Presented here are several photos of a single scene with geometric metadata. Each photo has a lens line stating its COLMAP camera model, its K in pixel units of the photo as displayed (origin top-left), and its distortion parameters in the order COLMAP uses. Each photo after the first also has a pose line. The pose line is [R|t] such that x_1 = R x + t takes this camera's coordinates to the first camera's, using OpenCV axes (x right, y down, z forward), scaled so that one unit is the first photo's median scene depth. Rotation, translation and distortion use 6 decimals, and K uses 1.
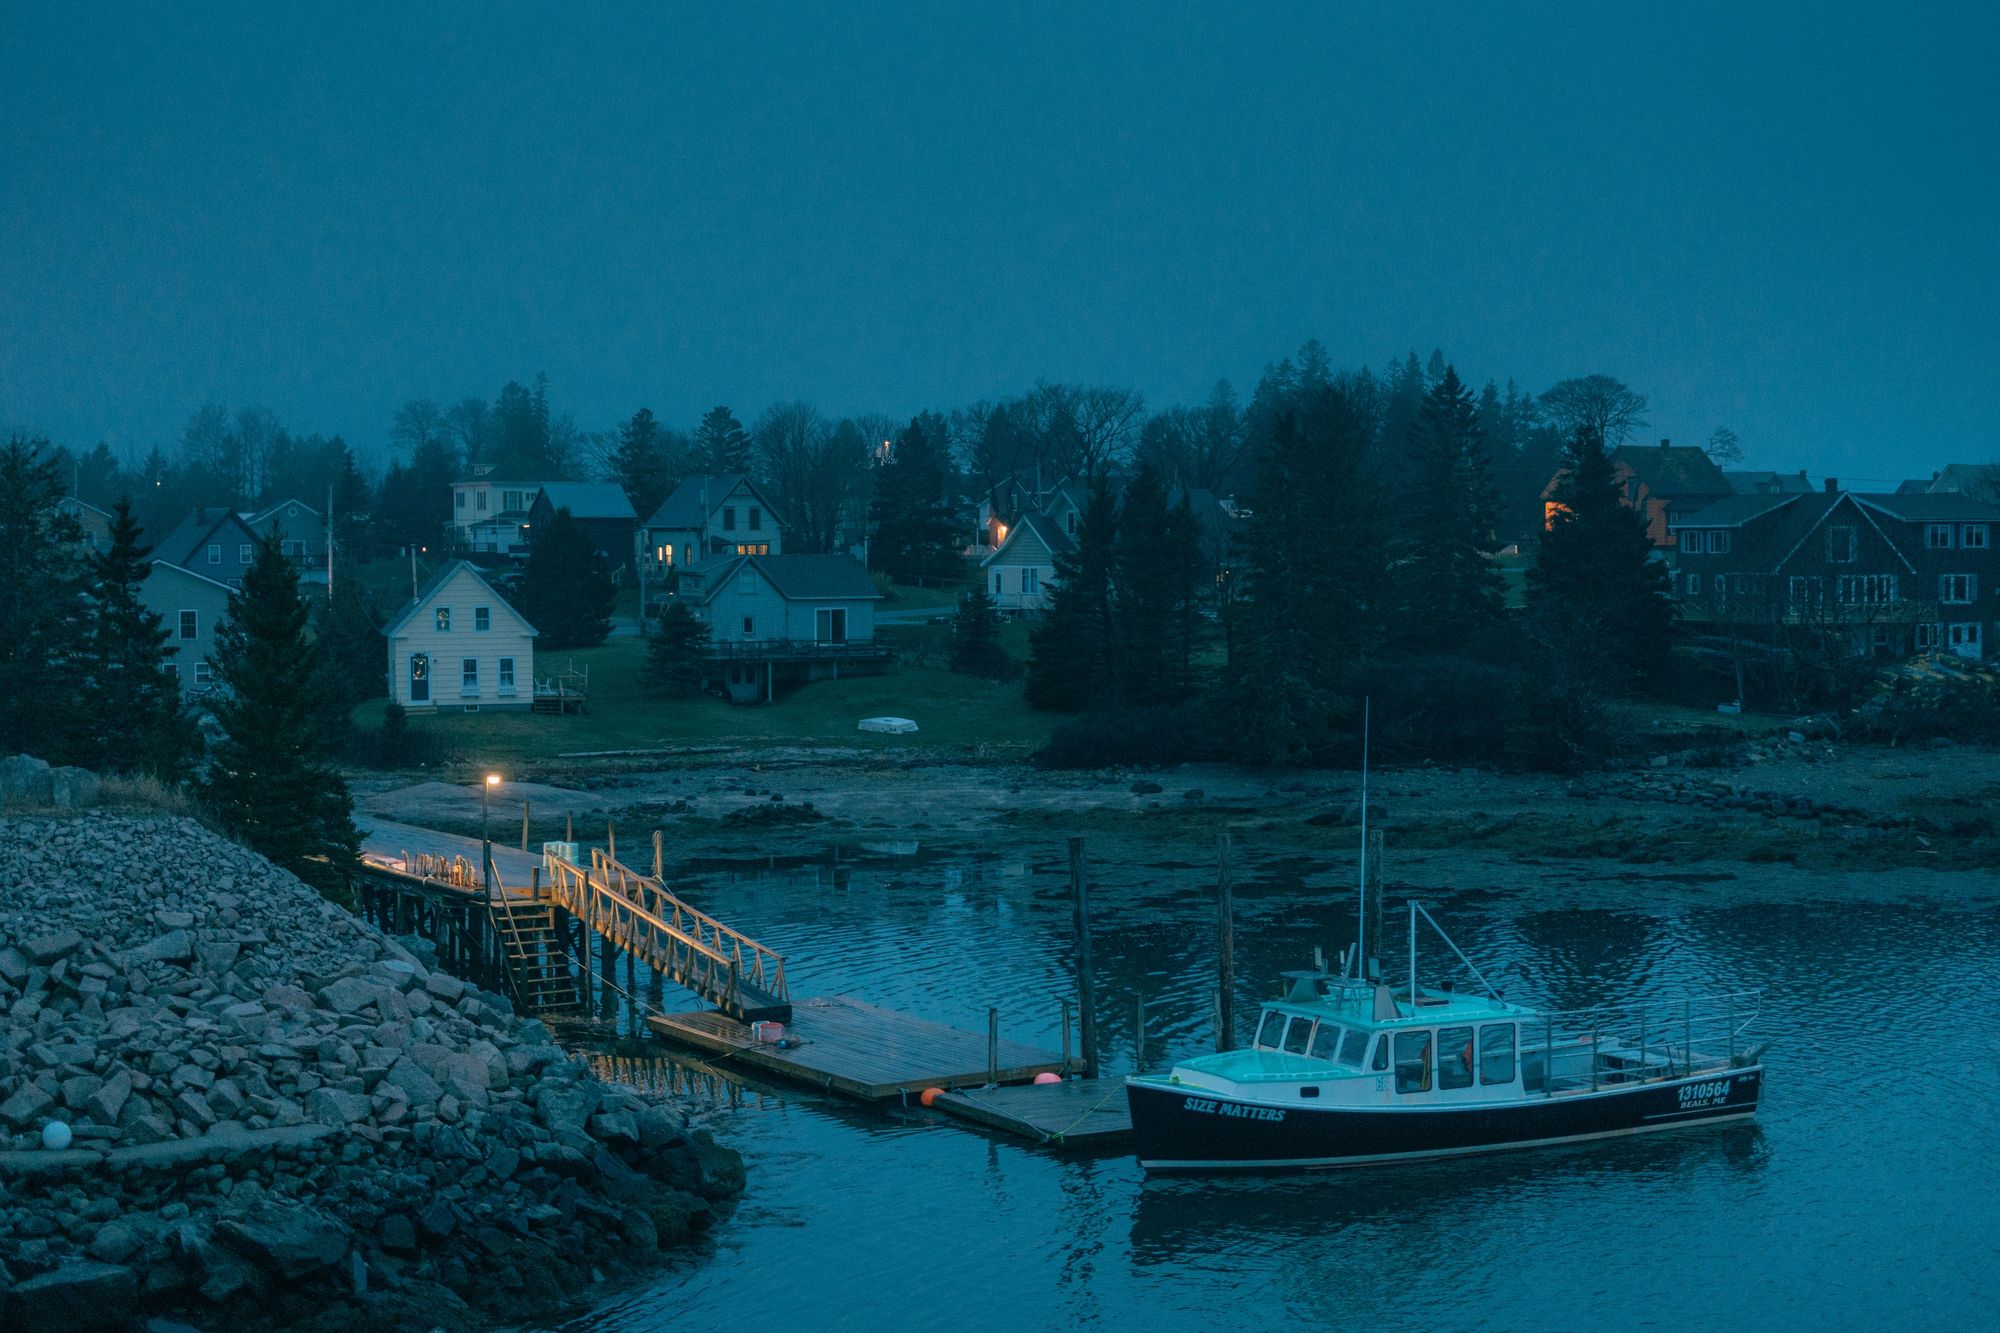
lens RADIAL K [[3005.4, 0, 1000.0], [0, 3005.4, 666.5], [0, 0, 1]] dist [0.031979, 0.023661]
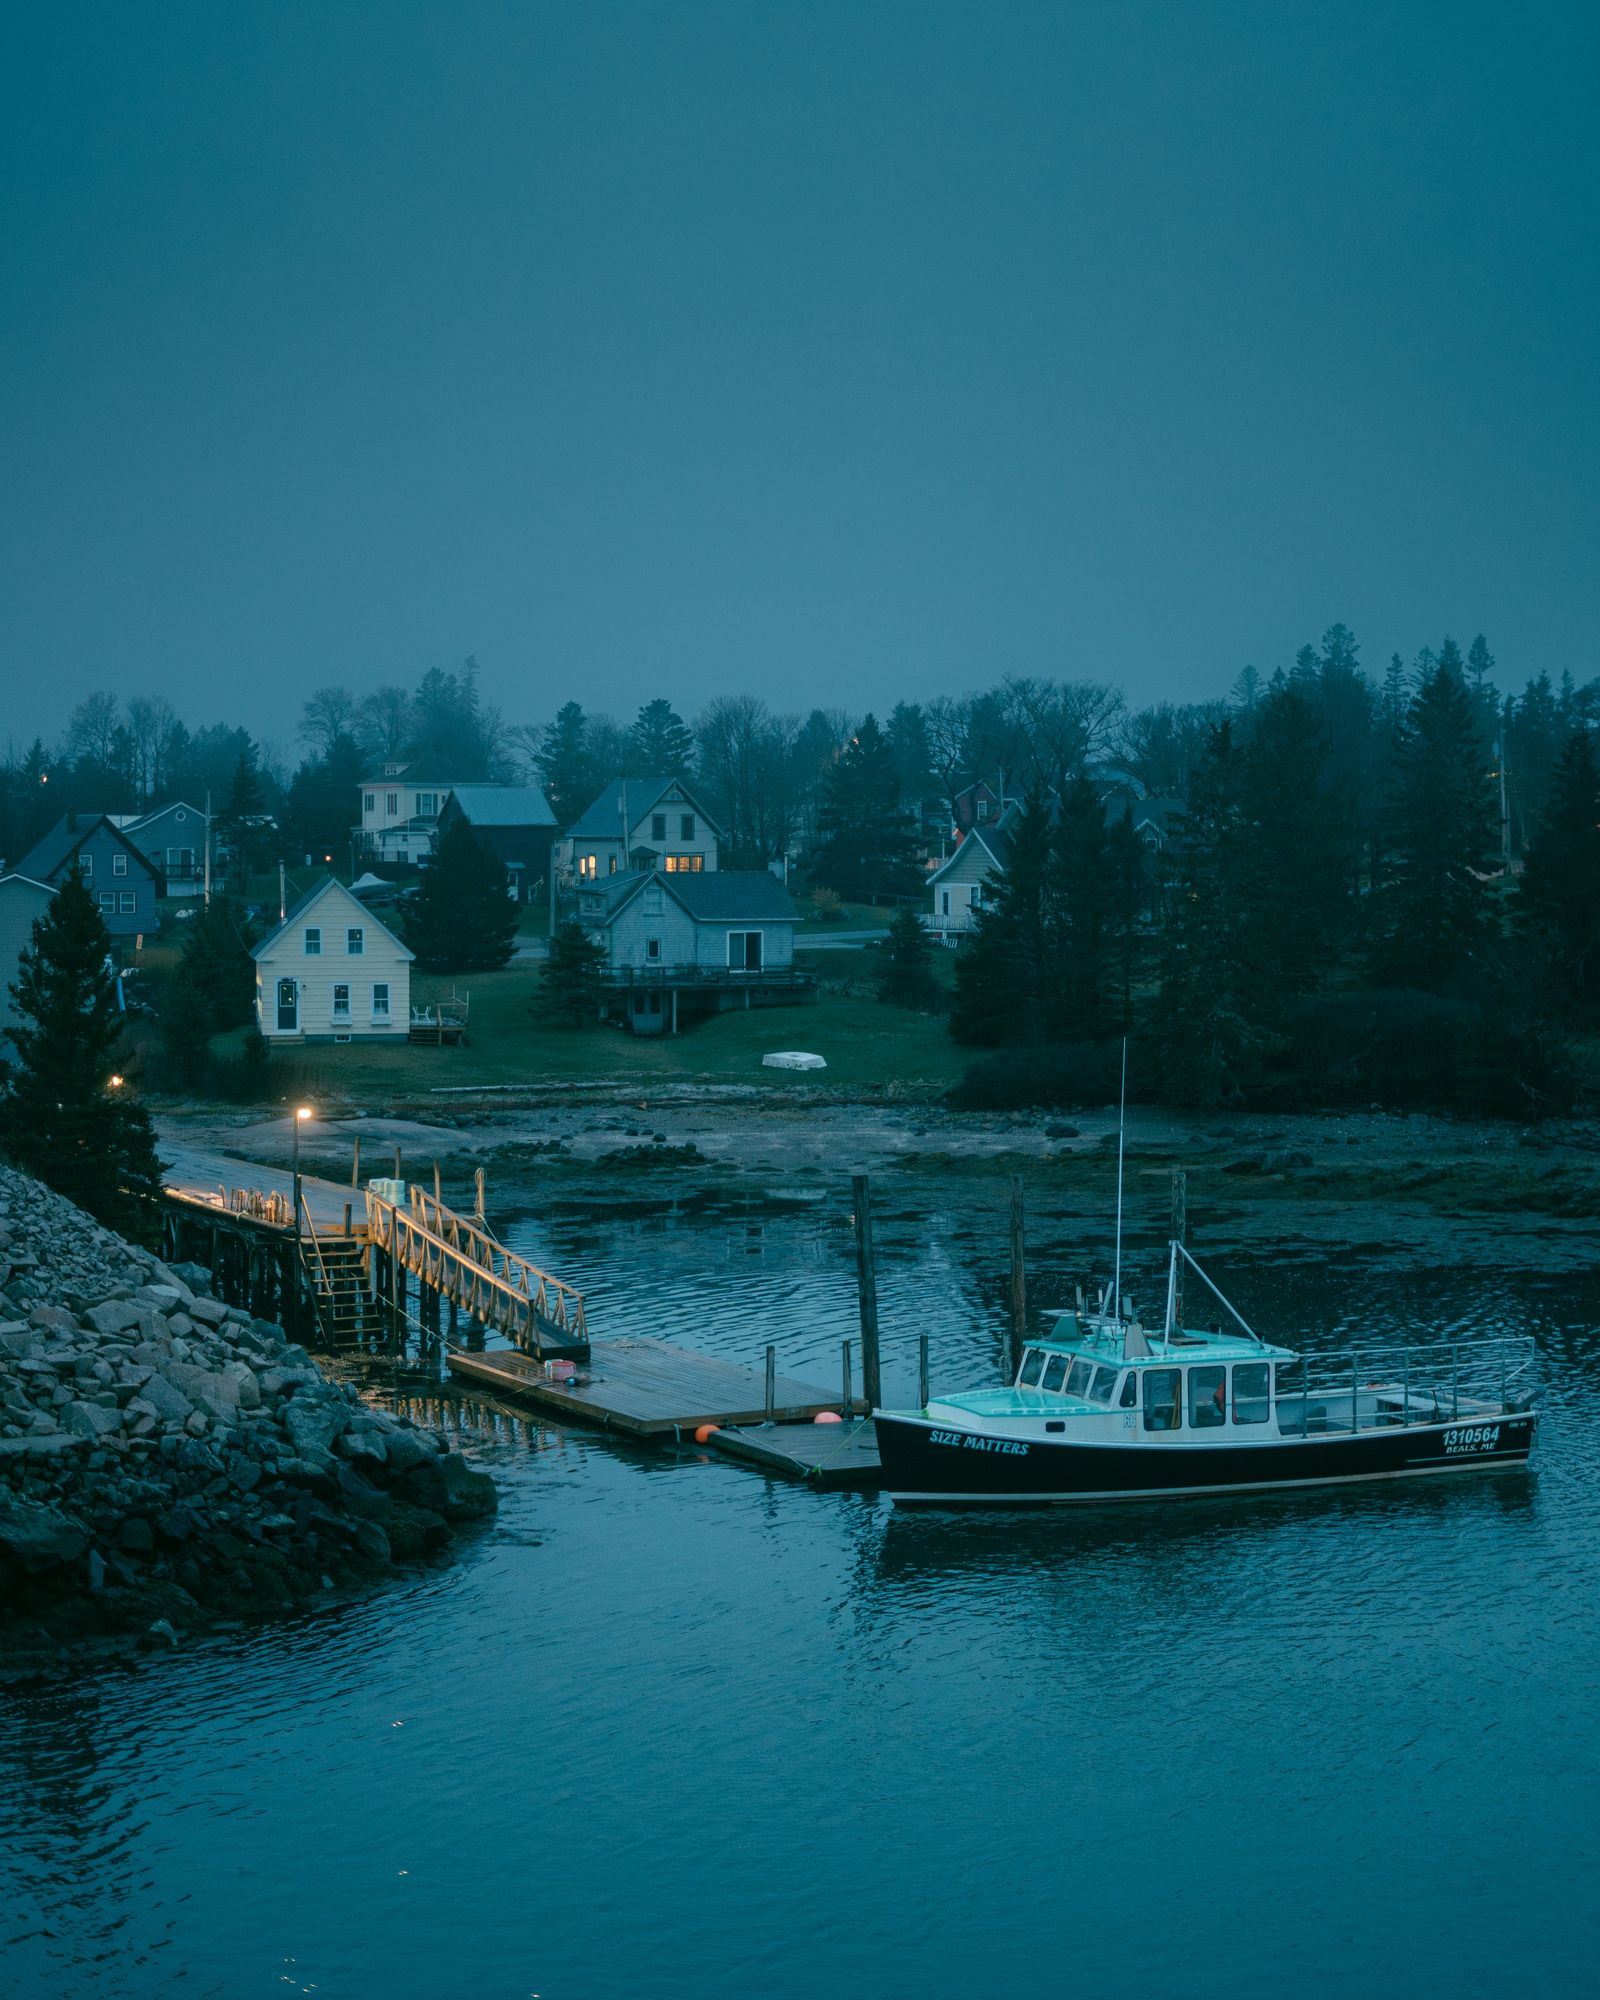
lens RADIAL K [[3455.1, 0, 800.0], [0, 3455.1, 895.6], [0, 0, 1]] dist [0.028493, -0.096564]
pose [[0.998385, 0.006187, -0.056465, 0.051069], [-0.007782, 0.999575, -0.028076, -0.002529], [0.056267, 0.028470, 0.998010, -0.106275]]
